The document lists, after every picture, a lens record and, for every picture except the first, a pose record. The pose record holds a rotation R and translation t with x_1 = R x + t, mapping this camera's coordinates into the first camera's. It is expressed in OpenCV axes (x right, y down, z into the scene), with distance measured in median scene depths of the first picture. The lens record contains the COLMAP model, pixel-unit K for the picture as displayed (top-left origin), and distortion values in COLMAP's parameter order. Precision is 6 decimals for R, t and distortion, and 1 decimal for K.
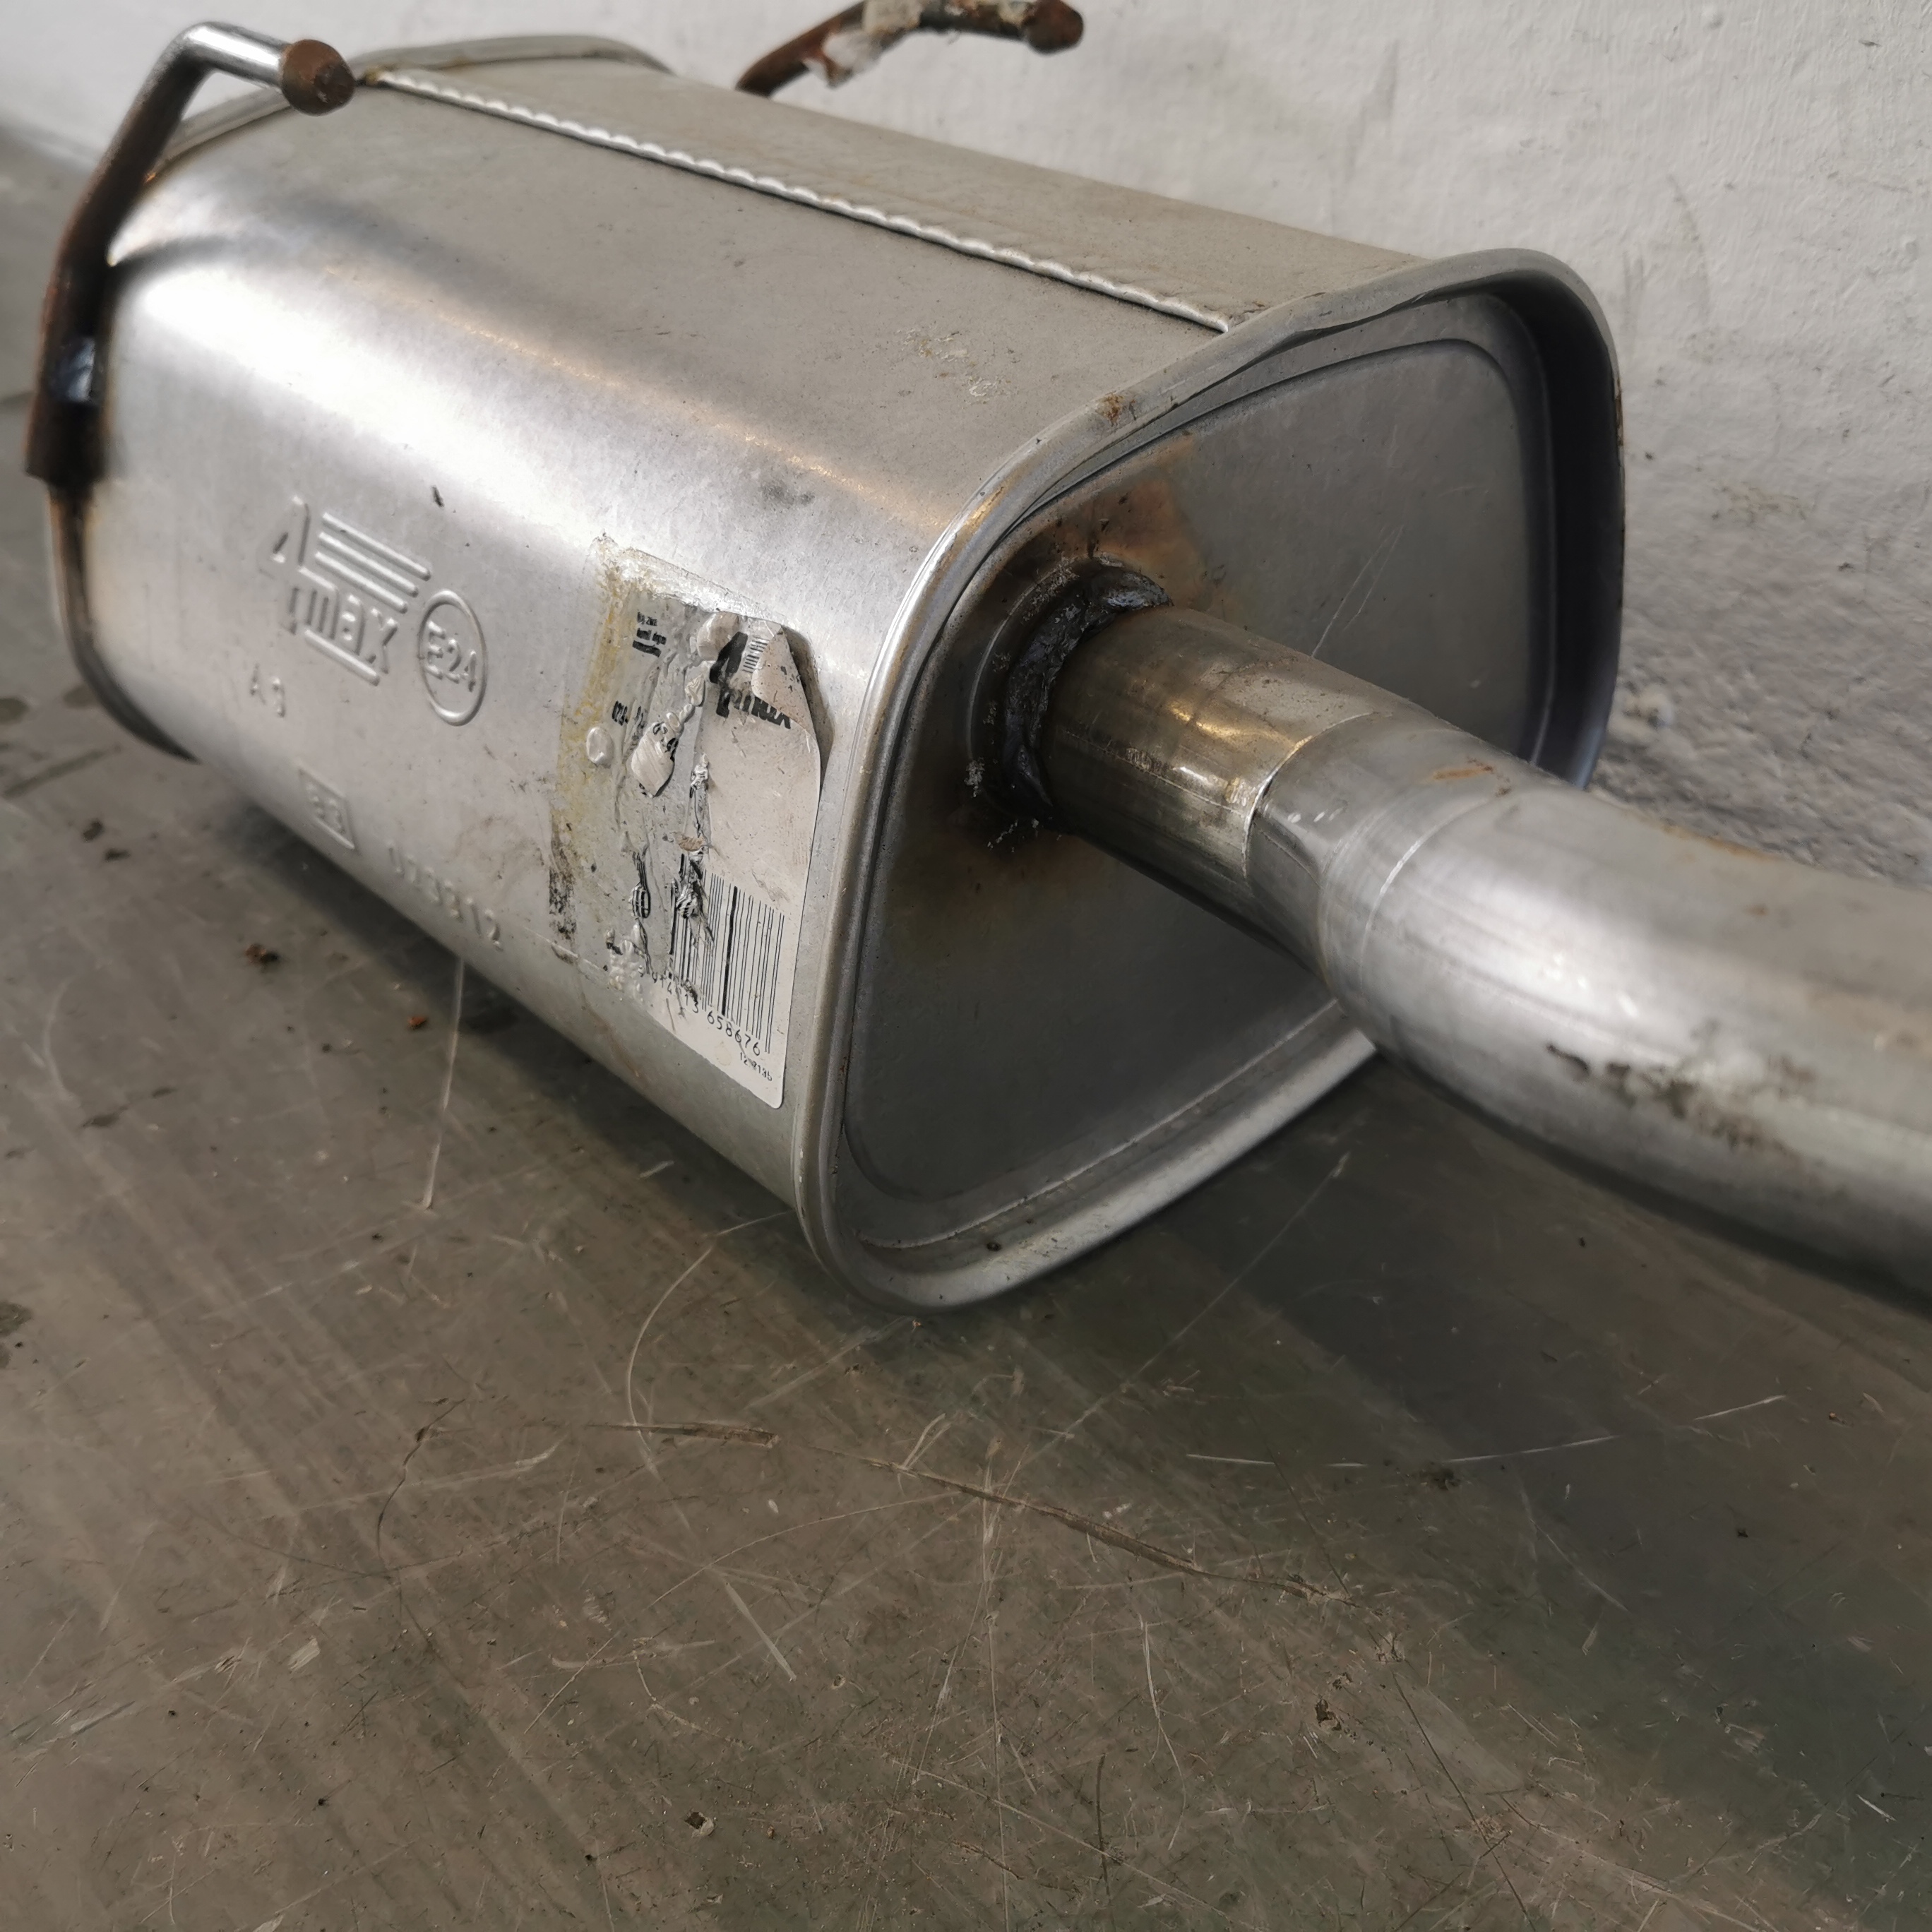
lens RADIAL K [[2084.3, 0, 949.5], [0, 2084.3, 969.0], [0, 0, 1]] dist [0.013483, 0.000000]
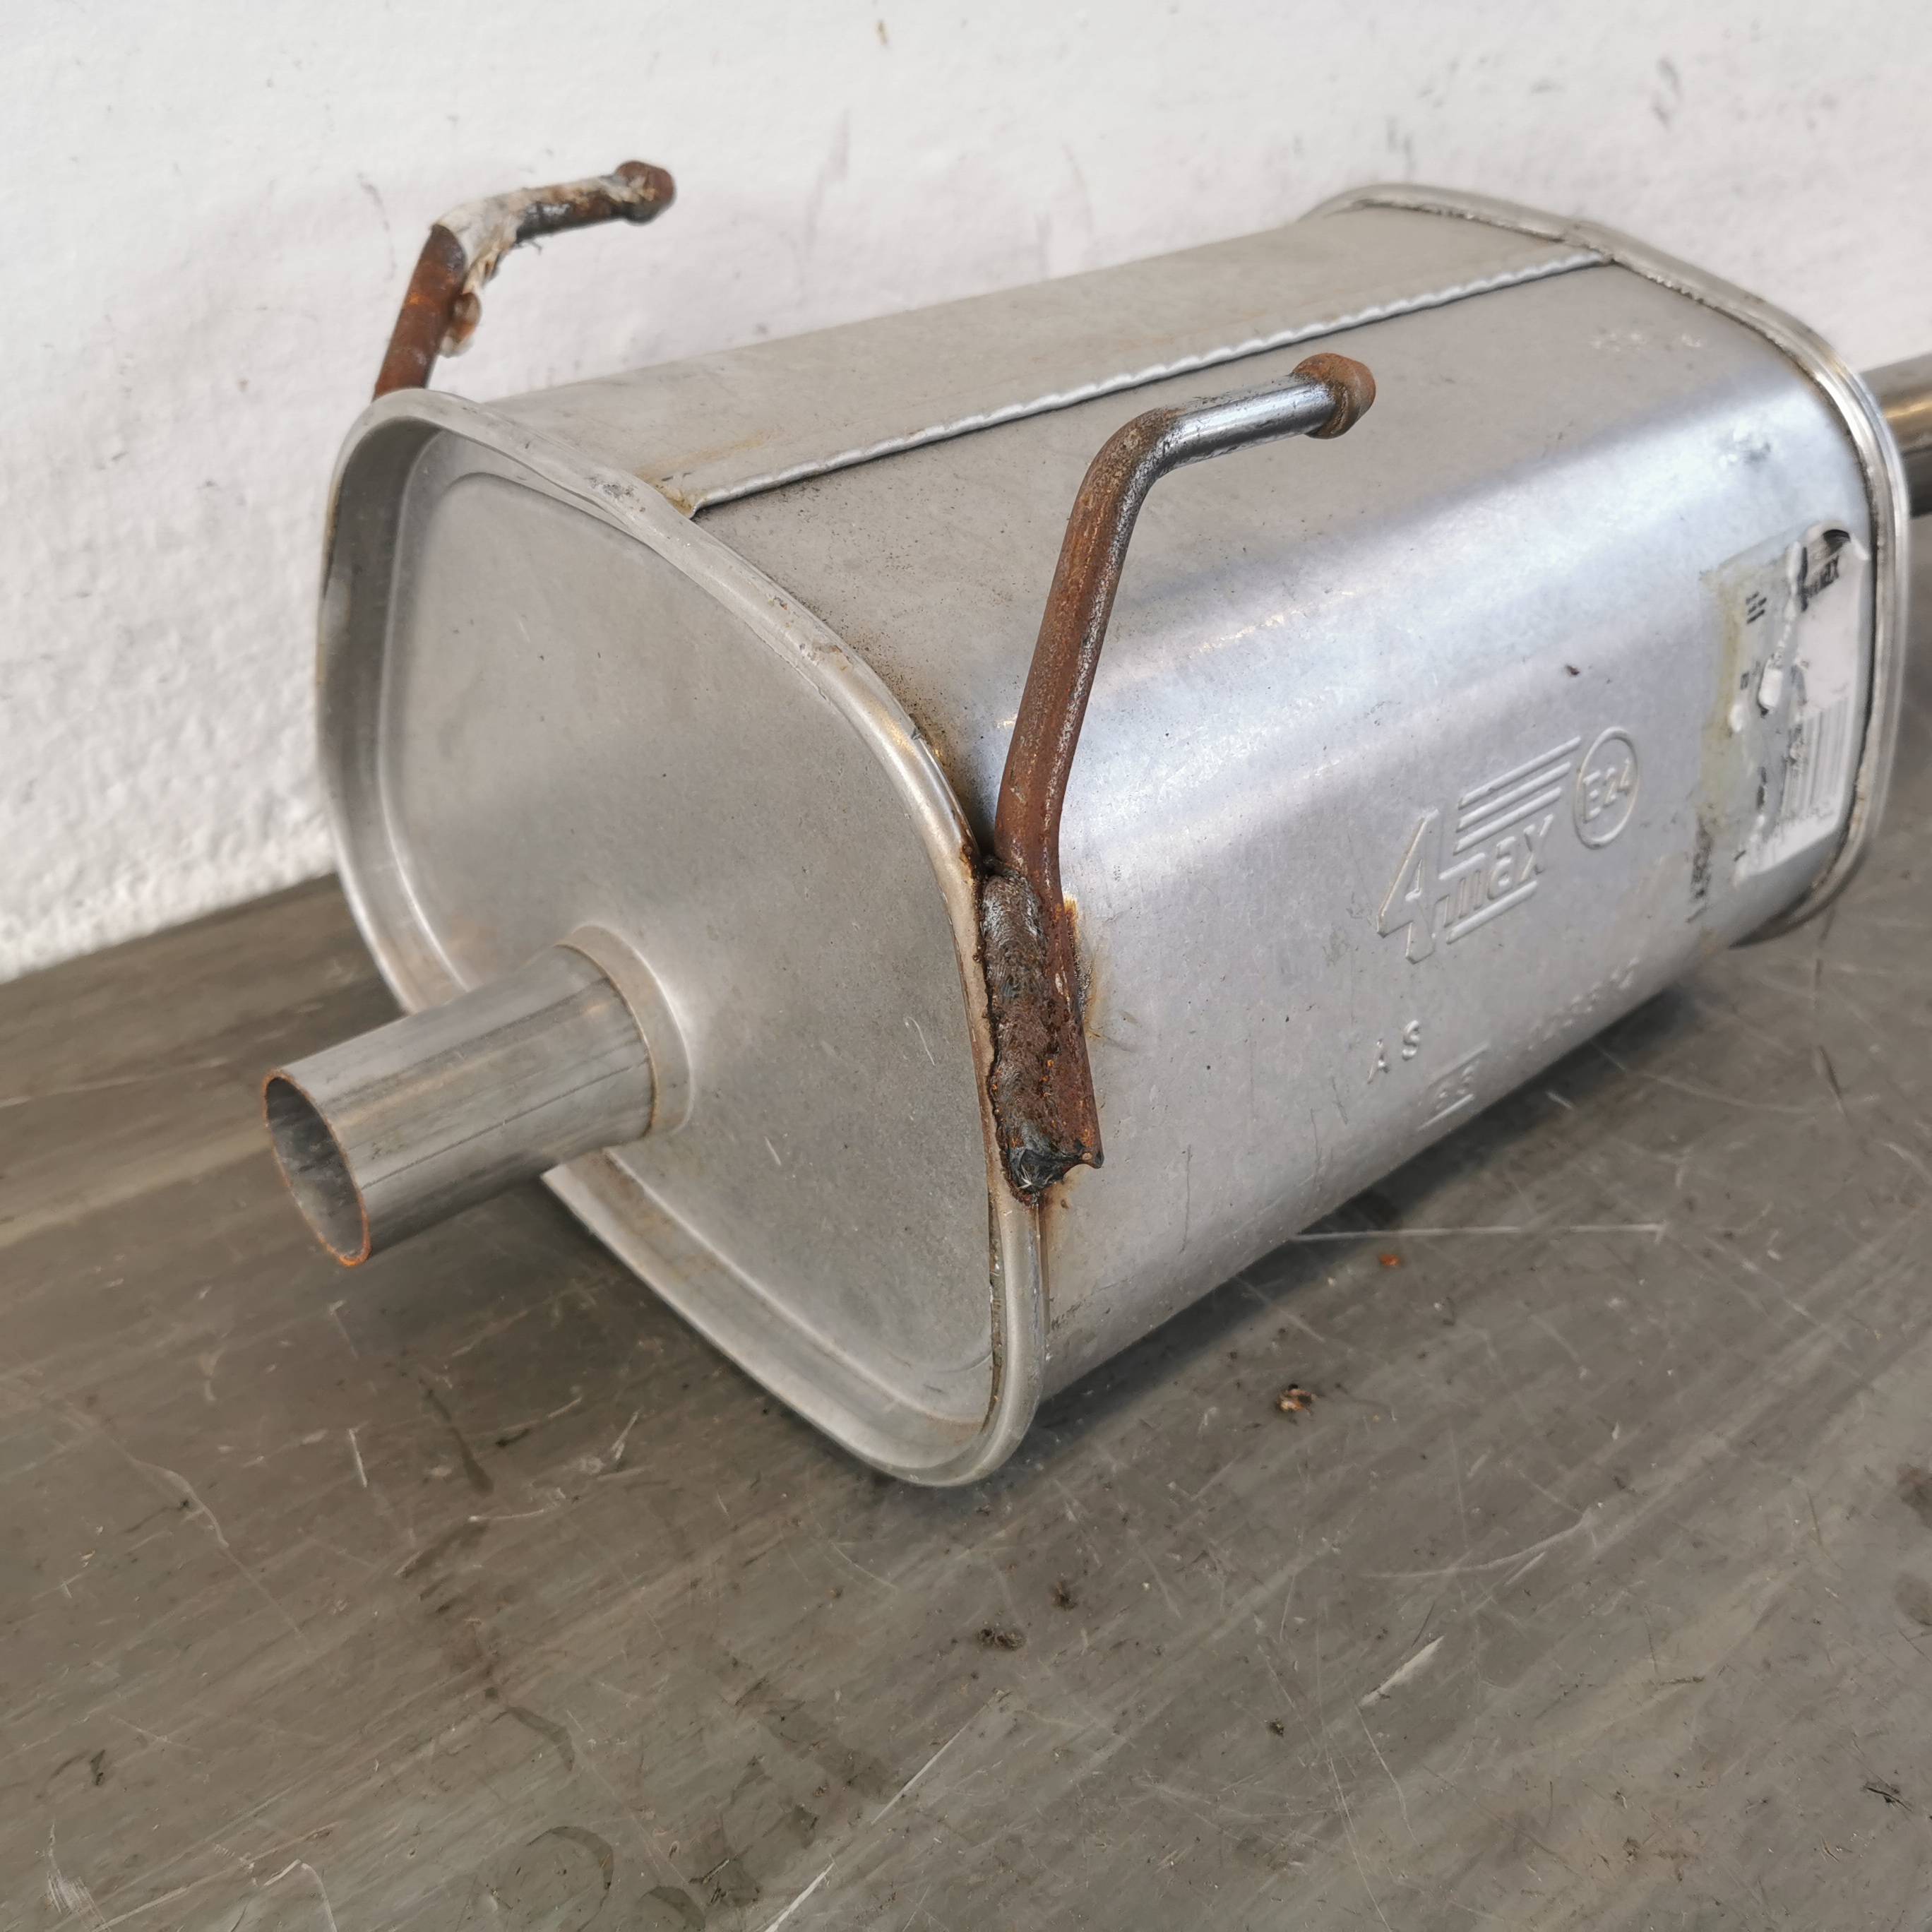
lens RADIAL K [[2084.3, 0, 952.9], [0, 2084.3, 963.2], [0, 0, 1]] dist [0.013483, 0.000000]
pose [[-0.000836, -0.562792, 0.826598, -1.232641], [0.504317, 0.713545, 0.486330, -0.813083], [-0.863518, 0.417274, 0.283229, 1.066353]]
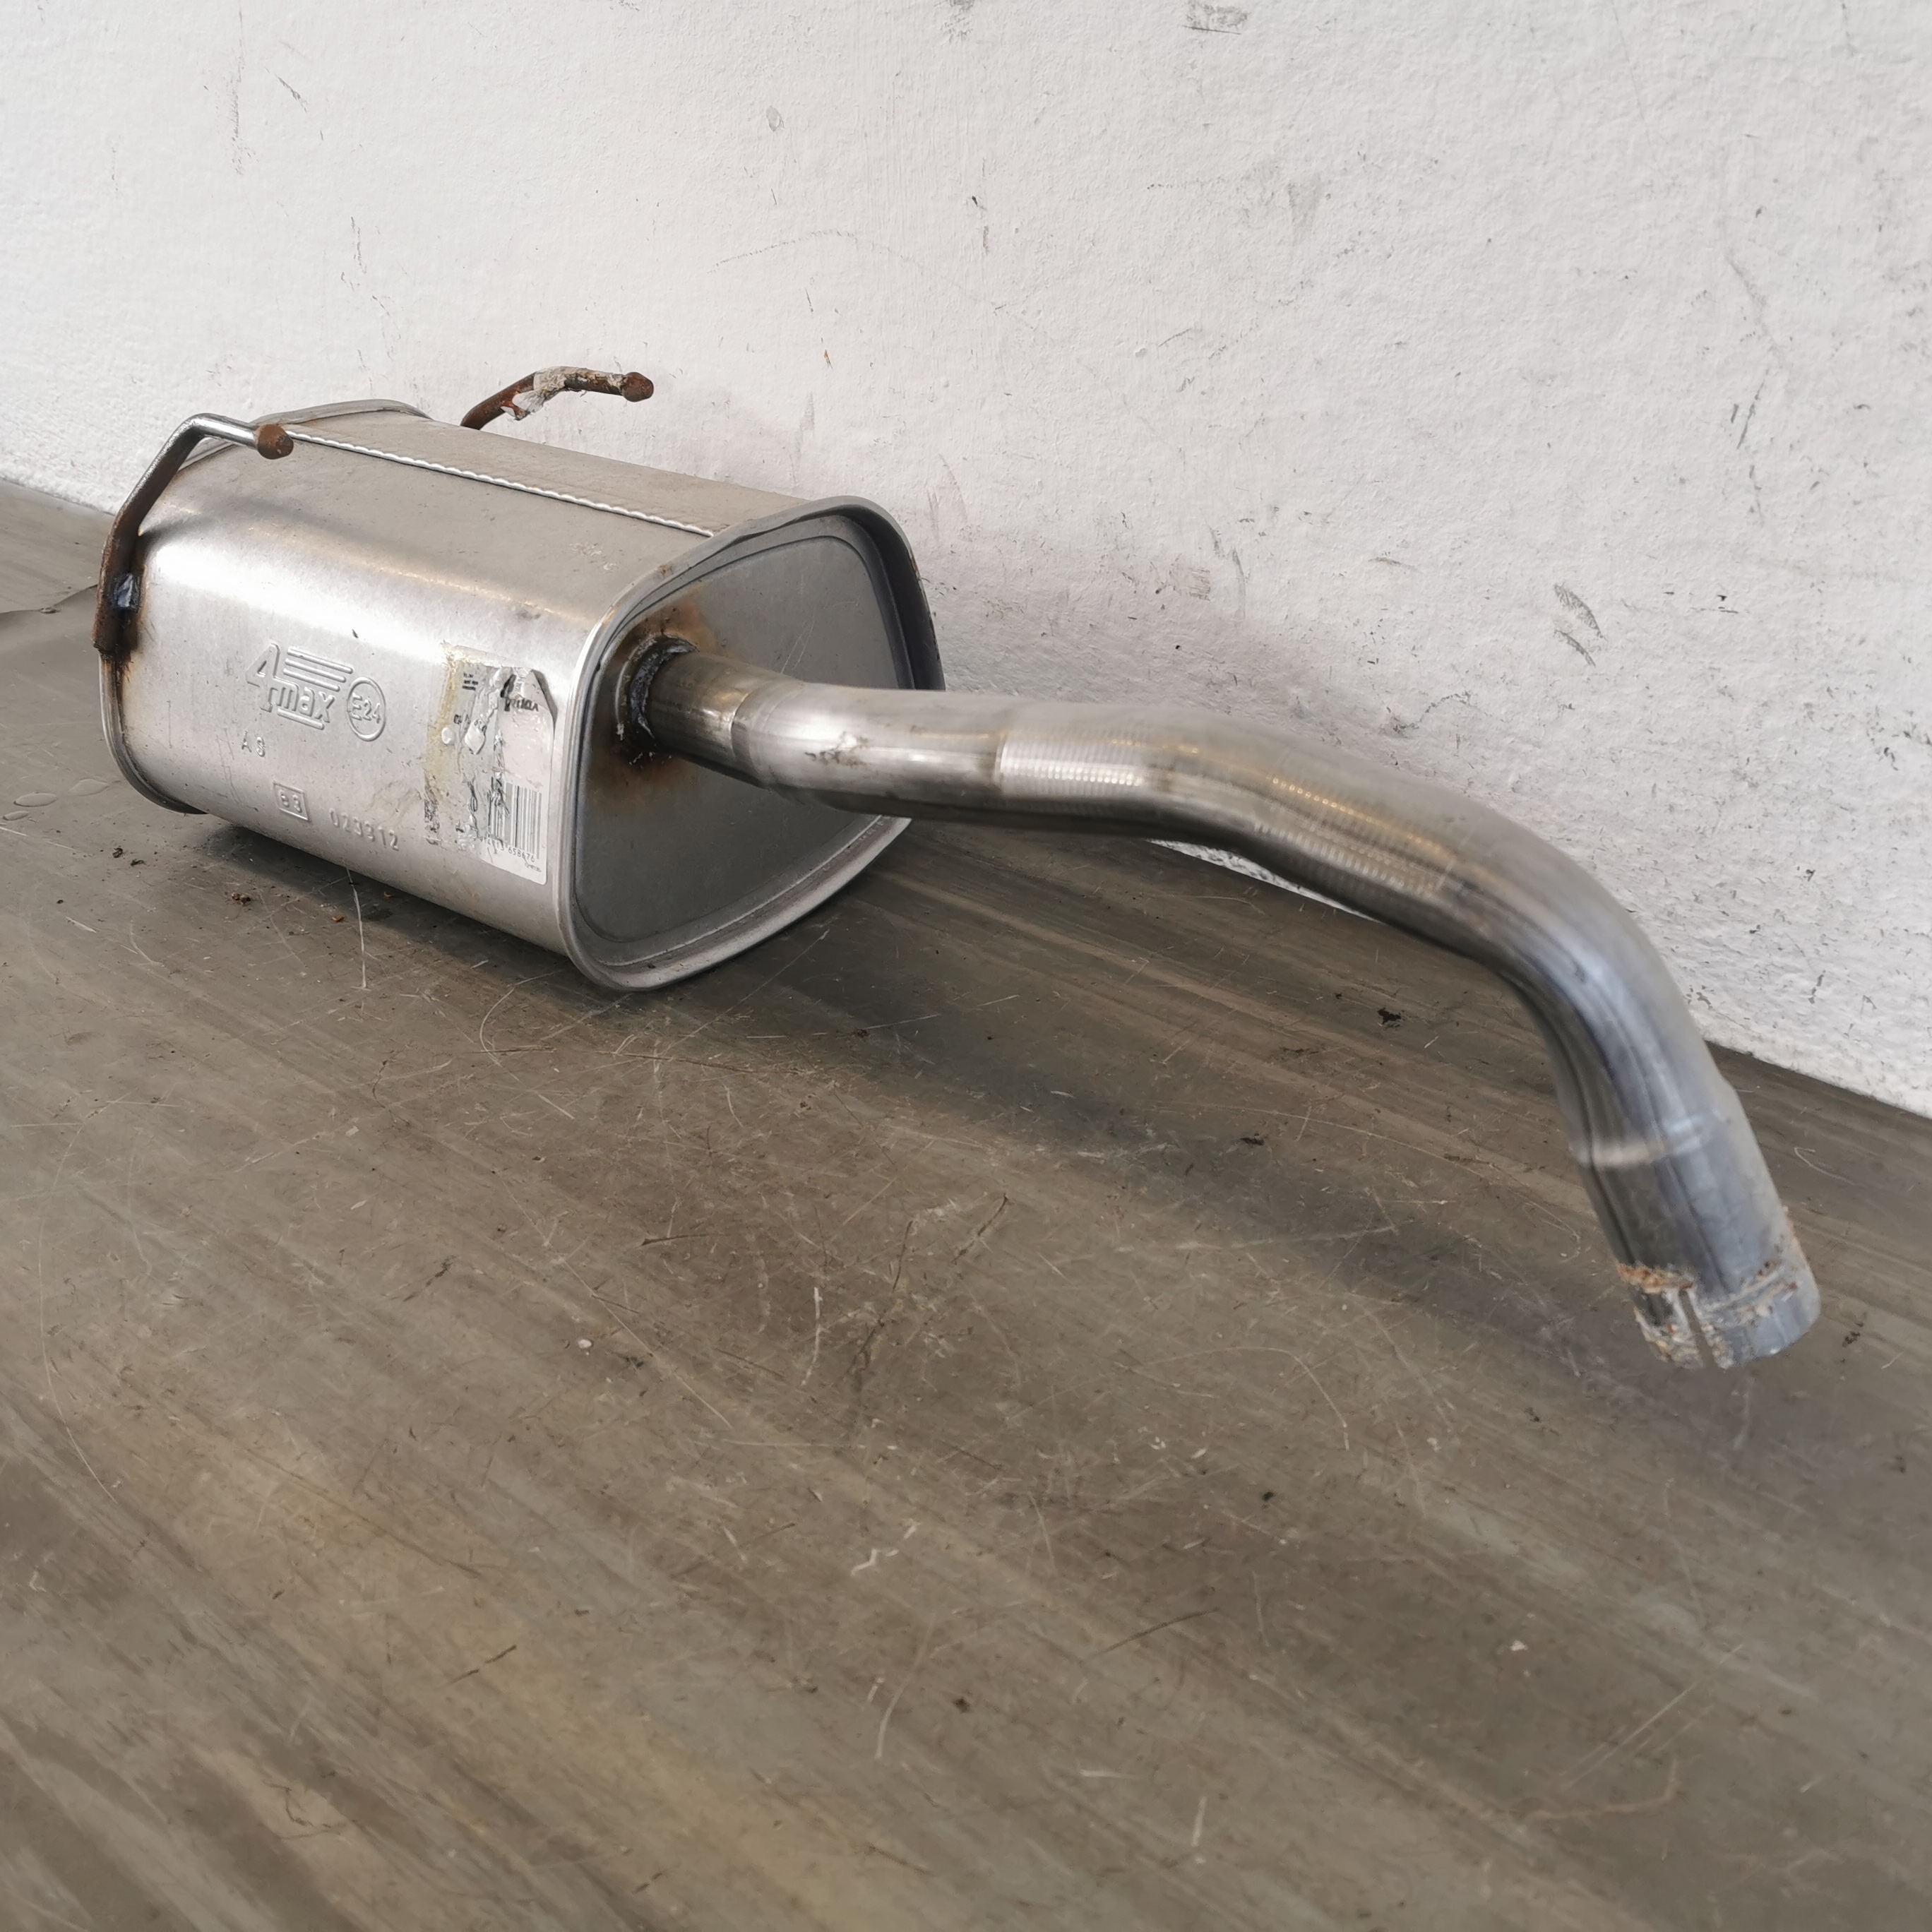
lens RADIAL K [[2084.3, 0, 969.6], [0, 2084.3, 961.8], [0, 0, 1]] dist [0.013483, 0.000000]
pose [[0.983960, -0.085391, 0.156622, 0.008079], [0.101020, 0.990368, -0.094692, 0.377516], [-0.147027, 0.108995, 0.983109, -1.169424]]
